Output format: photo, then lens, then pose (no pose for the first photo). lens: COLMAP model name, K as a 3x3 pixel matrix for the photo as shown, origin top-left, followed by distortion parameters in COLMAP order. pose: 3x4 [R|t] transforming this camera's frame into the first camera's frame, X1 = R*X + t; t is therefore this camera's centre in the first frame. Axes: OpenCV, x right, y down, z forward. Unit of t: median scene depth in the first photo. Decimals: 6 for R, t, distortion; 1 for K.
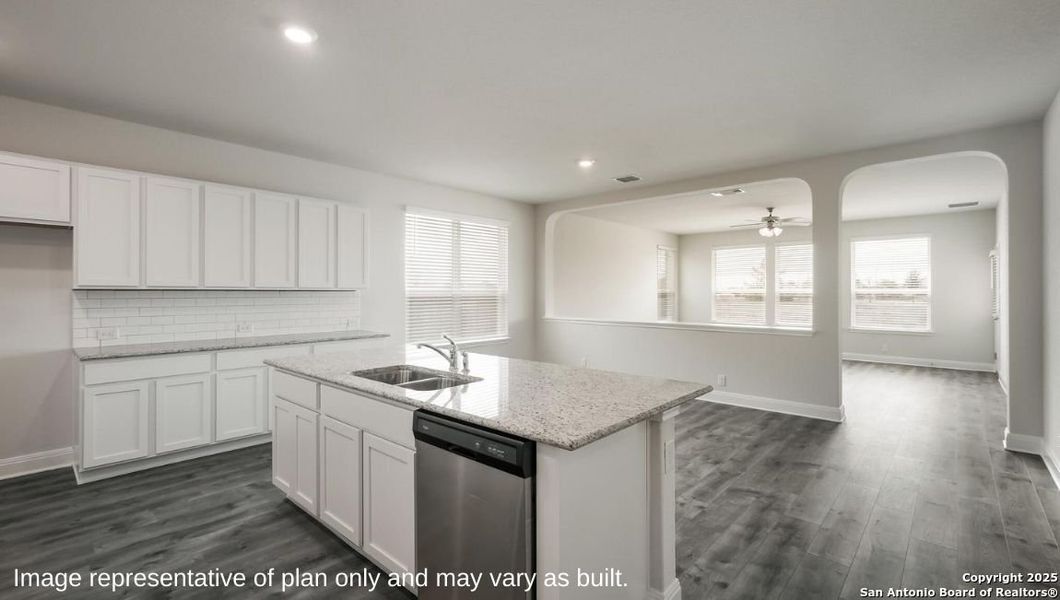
lens RADIAL K [[450.8, 0, 529.3], [0, 450.8, 297.4], [0, 0, 1]] dist [0.003354, 0.000475]
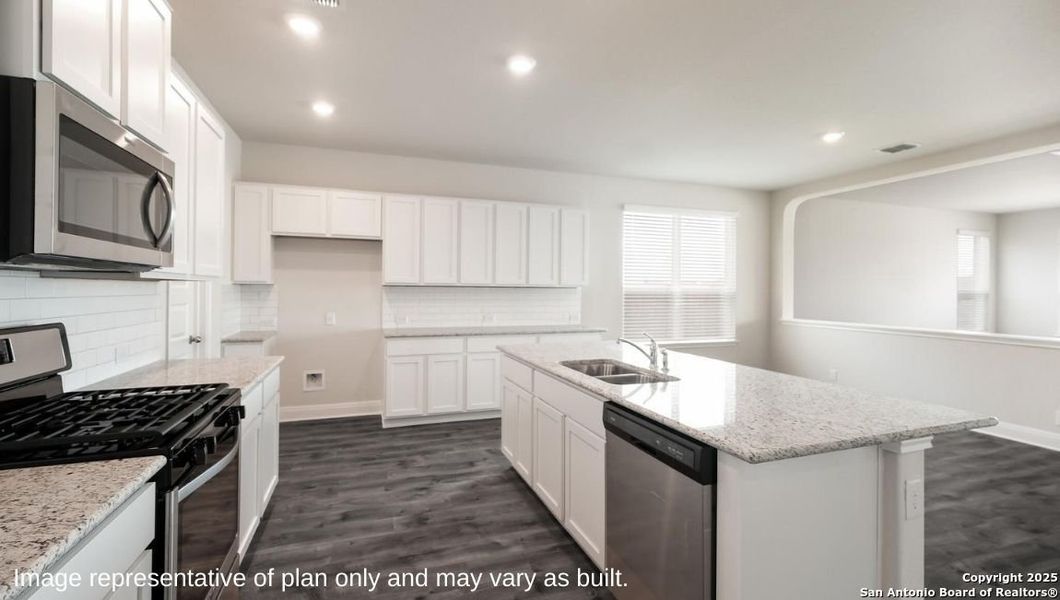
lens RADIAL K [[452.7, 0, 530.2], [0, 452.7, 295.1], [0, 0, 1]] dist [0.007140, -0.006069]
pose [[0.884239, 0.012873, -0.466857, 0.043501], [-0.012729, 0.999913, 0.003461, 0.000553], [0.466861, 0.002882, 0.884326, -0.007523]]
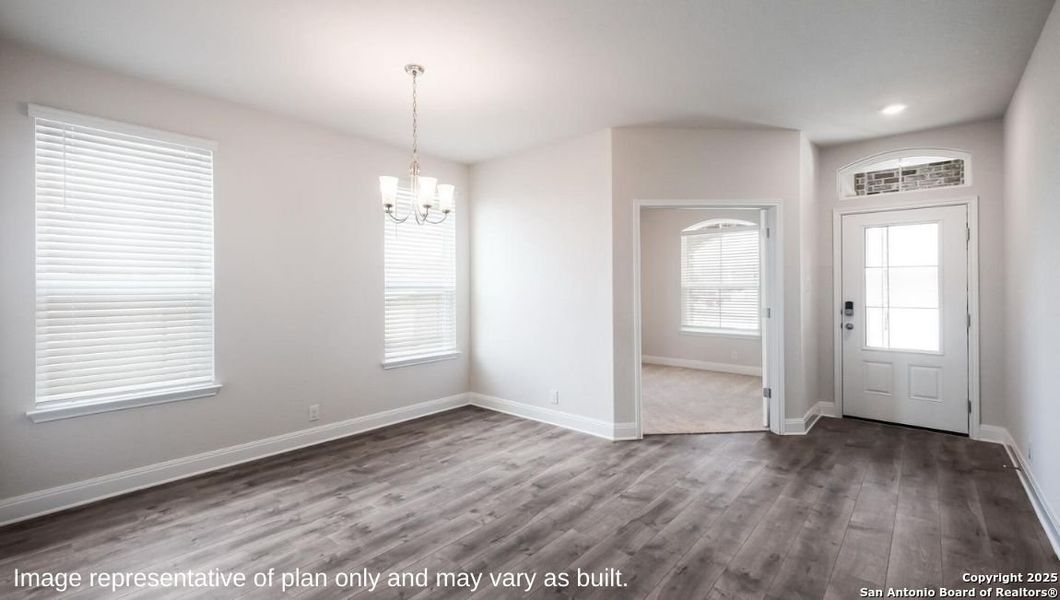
lens RADIAL K [[452.7, 0, 530.2], [0, 452.7, 295.1], [0, 0, 1]] dist [0.007140, -0.006069]
pose [[-0.999700, 0.013441, -0.020471, -1.324802], [0.013022, 0.999706, 0.020477, -0.013880], [0.020740, 0.020204, -0.999581, 2.059659]]
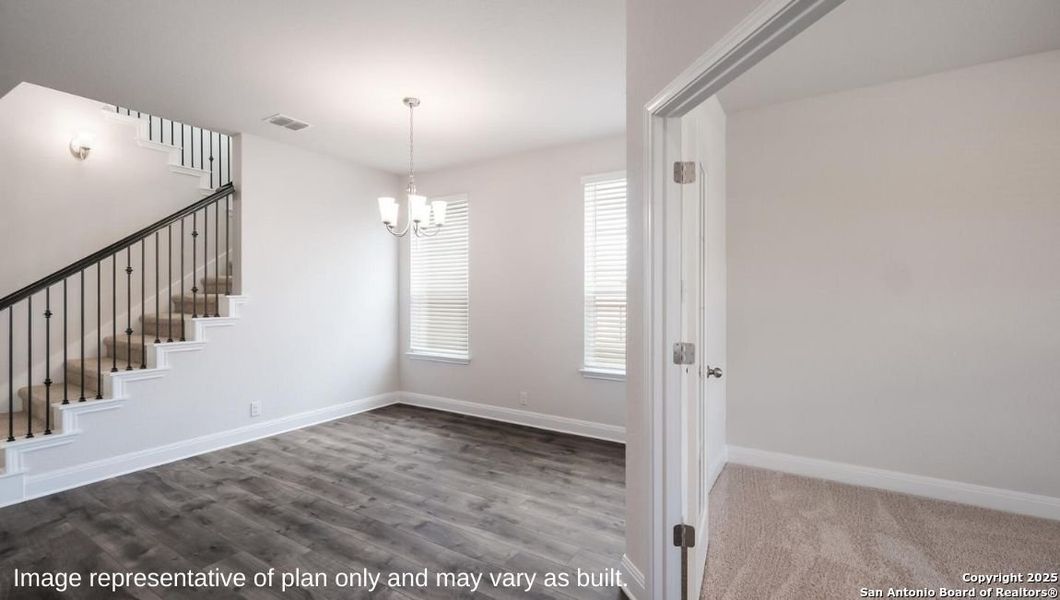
lens RADIAL K [[452.7, 0, 530.2], [0, 452.7, 295.1], [0, 0, 1]] dist [0.007140, -0.006069]
pose [[-0.197050, 0.002423, 0.980390, -2.462988], [0.001263, 0.999997, -0.002217, -0.003534], [-0.980393, 0.000802, -0.197053, 0.789629]]
